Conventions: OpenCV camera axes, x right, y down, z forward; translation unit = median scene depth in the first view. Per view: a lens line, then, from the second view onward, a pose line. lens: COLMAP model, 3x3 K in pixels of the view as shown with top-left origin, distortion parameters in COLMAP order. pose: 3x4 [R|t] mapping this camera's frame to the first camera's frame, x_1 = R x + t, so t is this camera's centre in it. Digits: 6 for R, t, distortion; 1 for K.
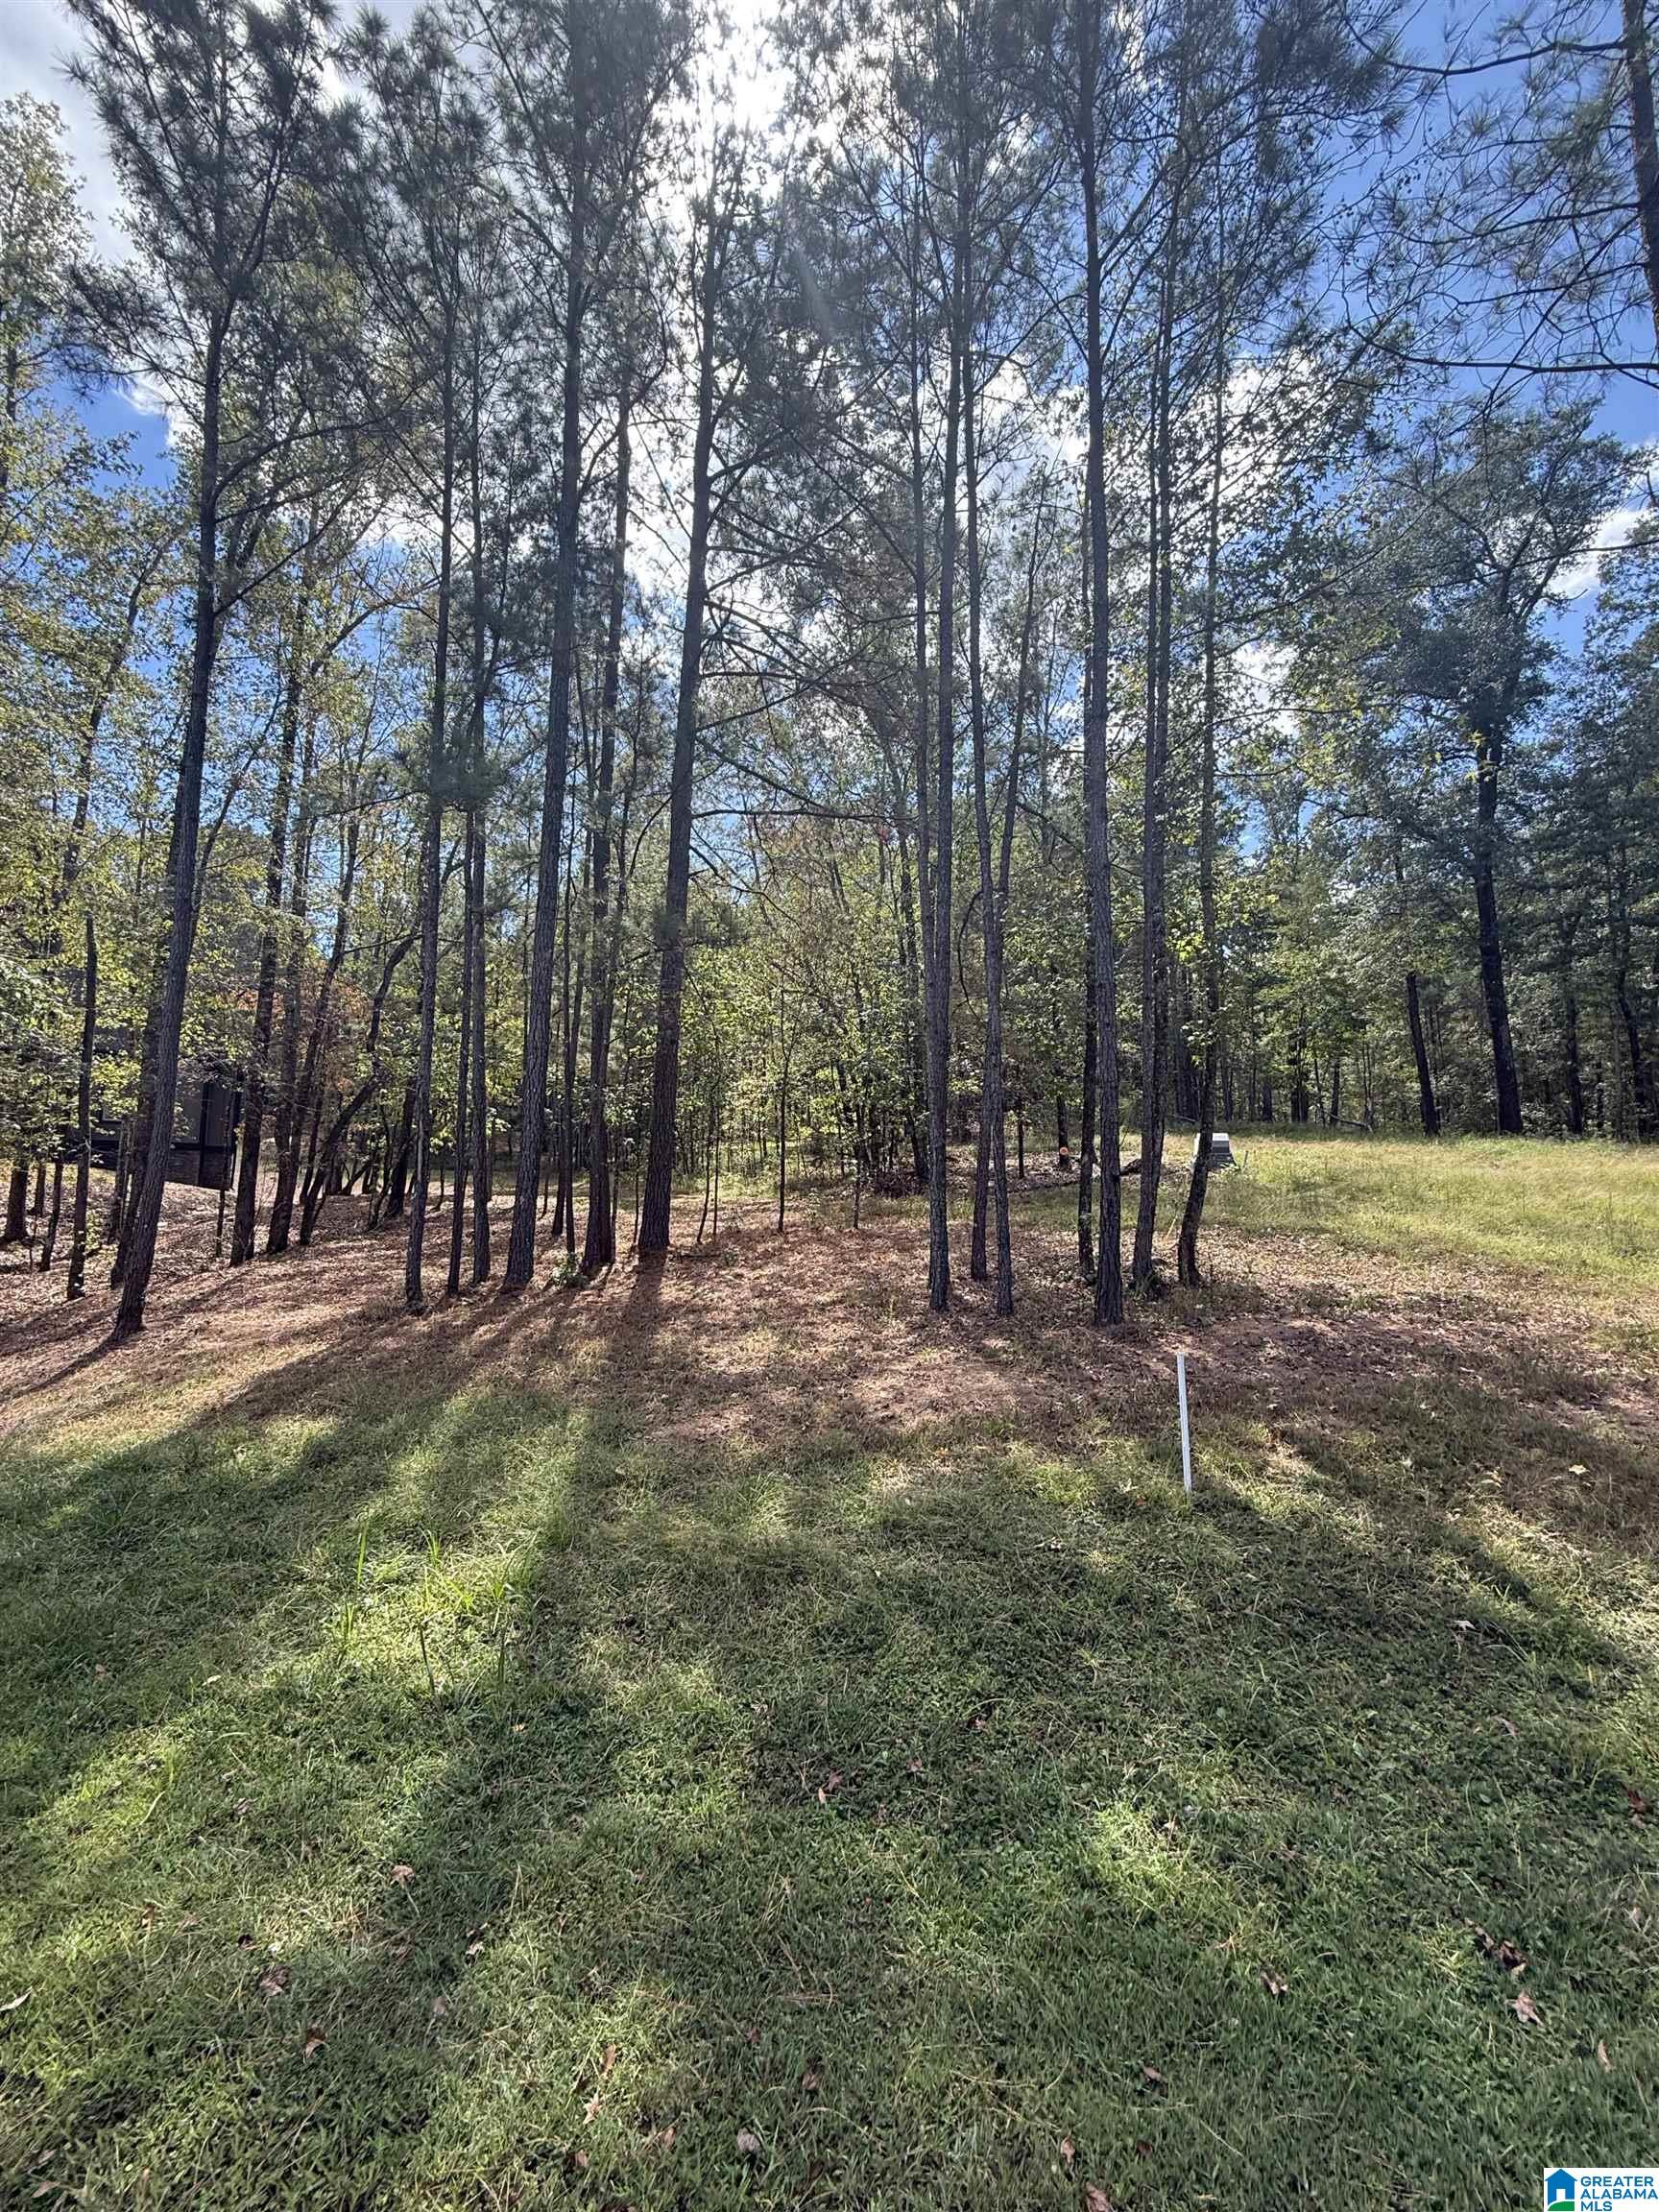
lens RADIAL K [[985.6, 0, 849.0], [0, 985.6, 1110.8], [0, 0, 1]] dist [-0.005119, 0.001222]
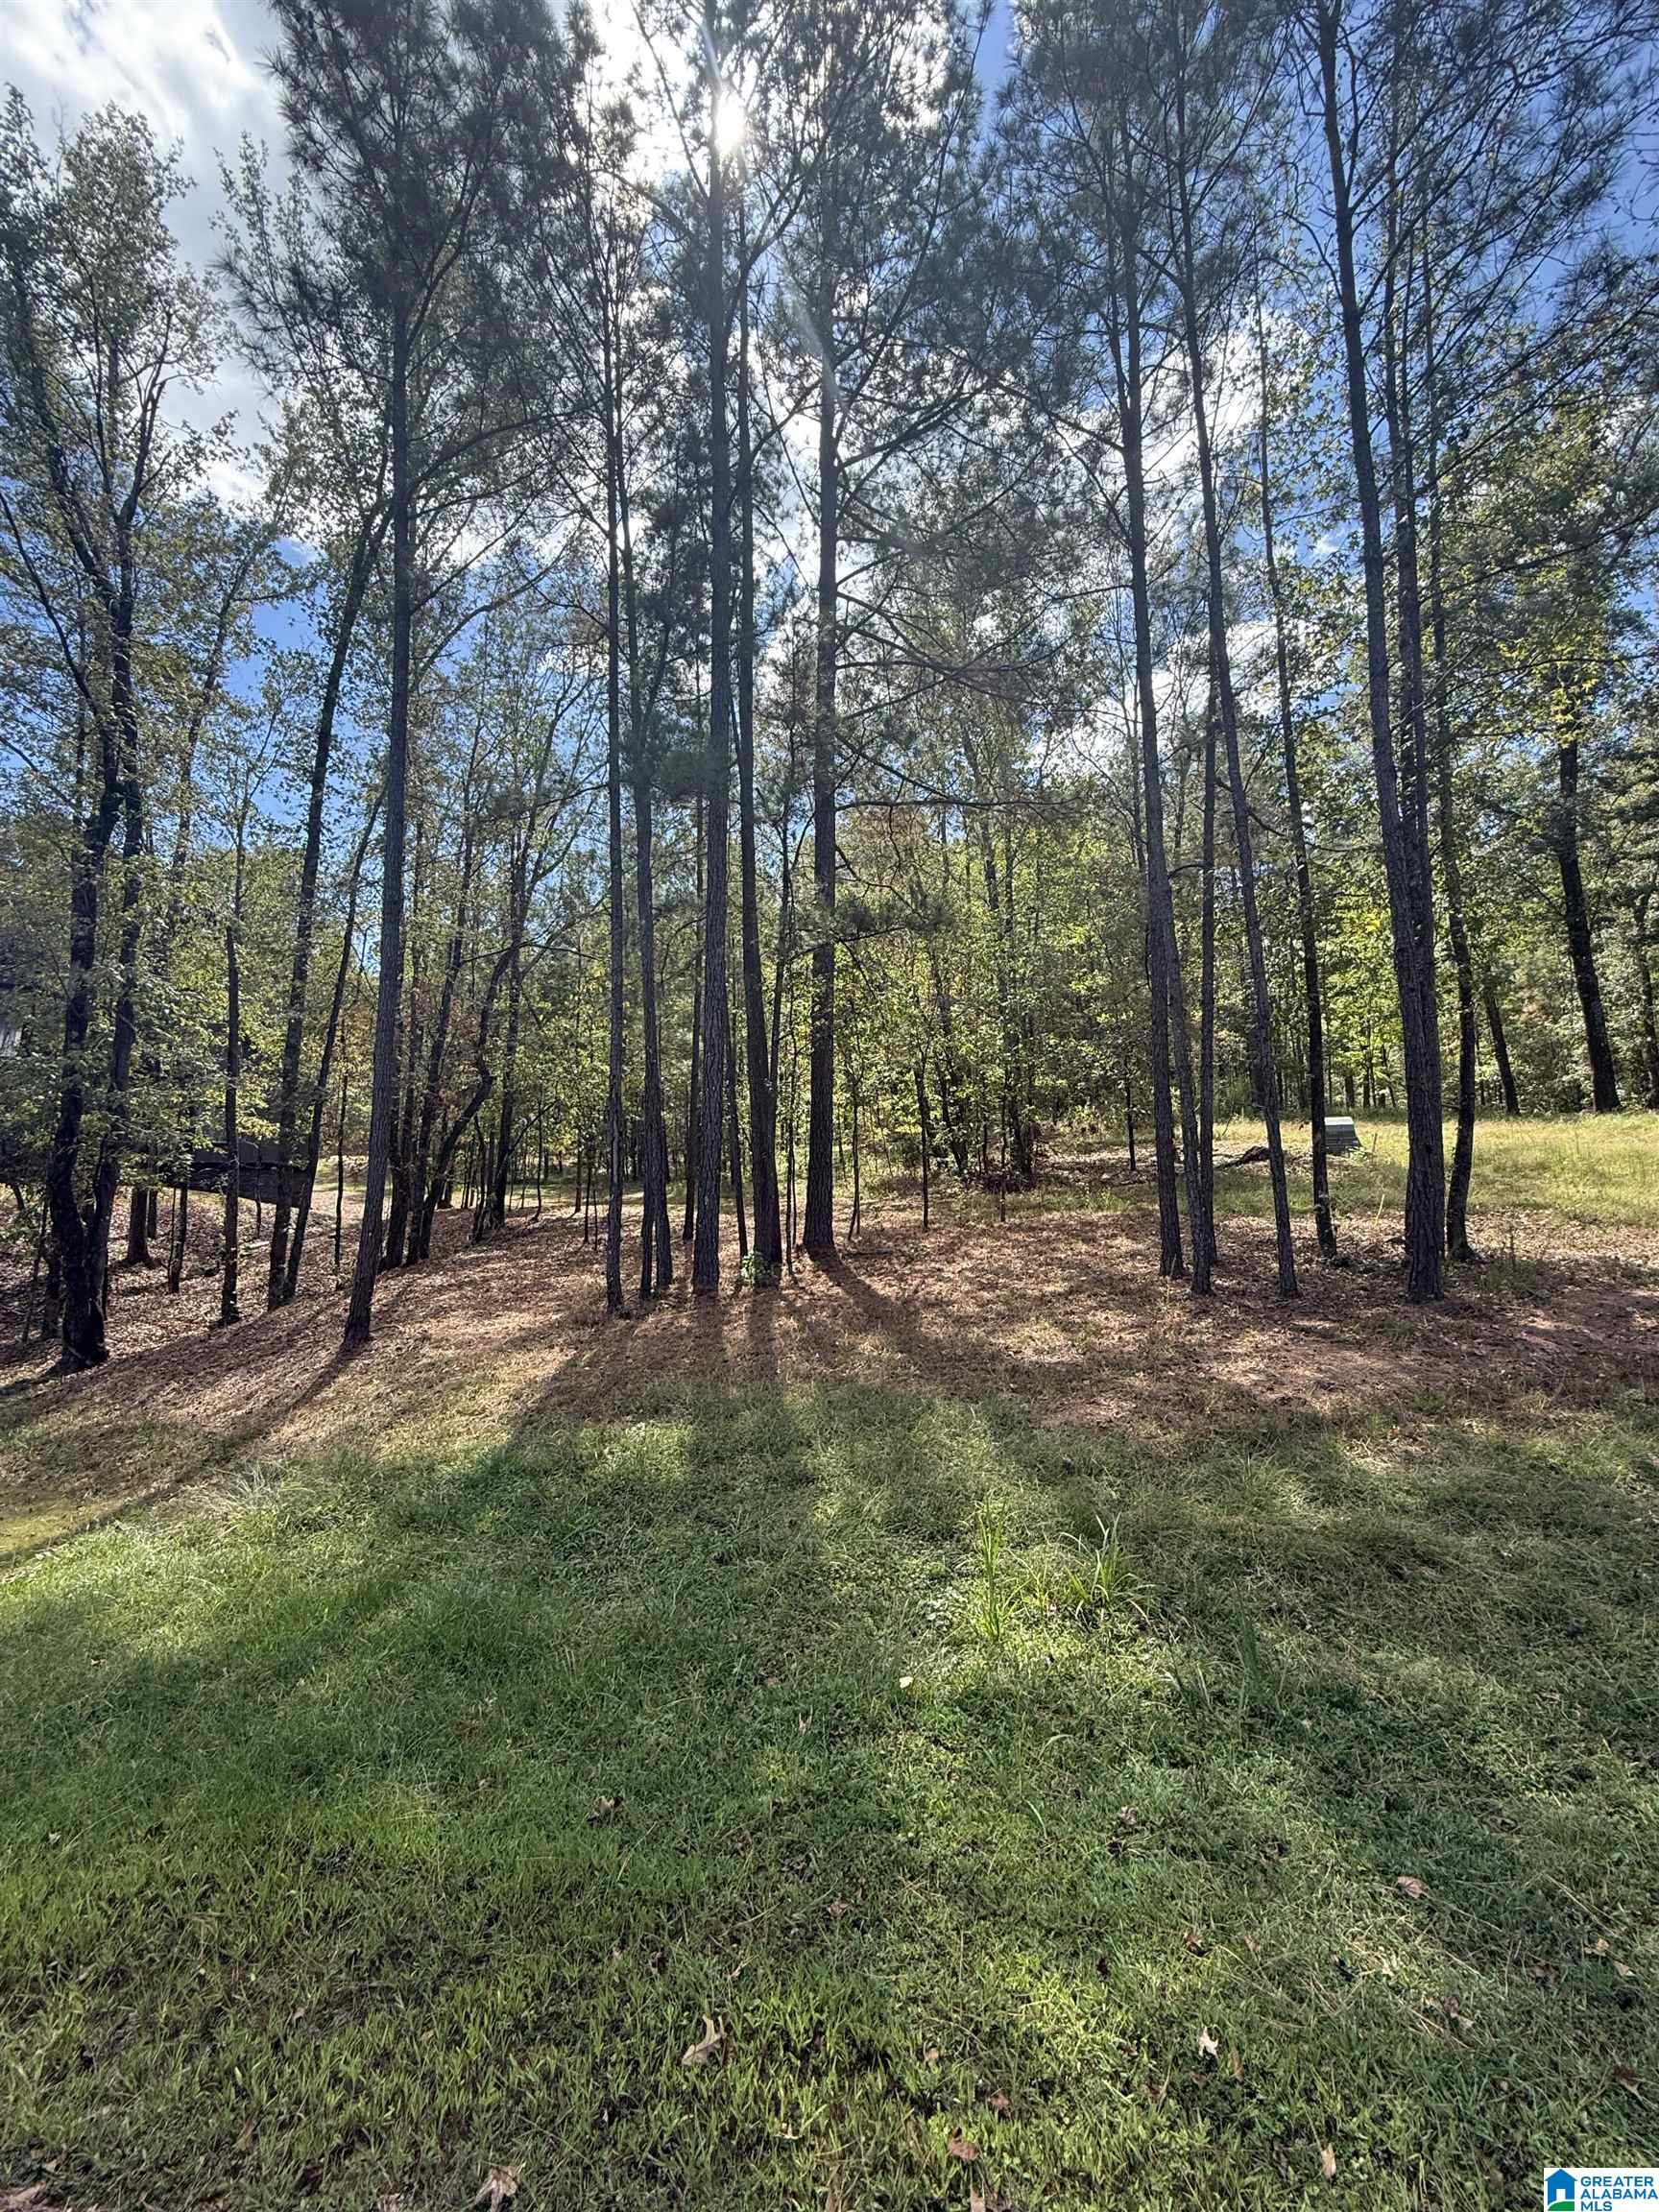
lens RADIAL K [[985.6, 0, 830.5], [0, 985.6, 1114.3], [0, 0, 1]] dist [-0.005119, 0.001222]
pose [[0.999388, -0.031530, -0.015141, -0.160664], [0.031474, 0.999497, -0.003923, 0.010453], [0.015257, 0.003444, 0.999878, 0.016076]]
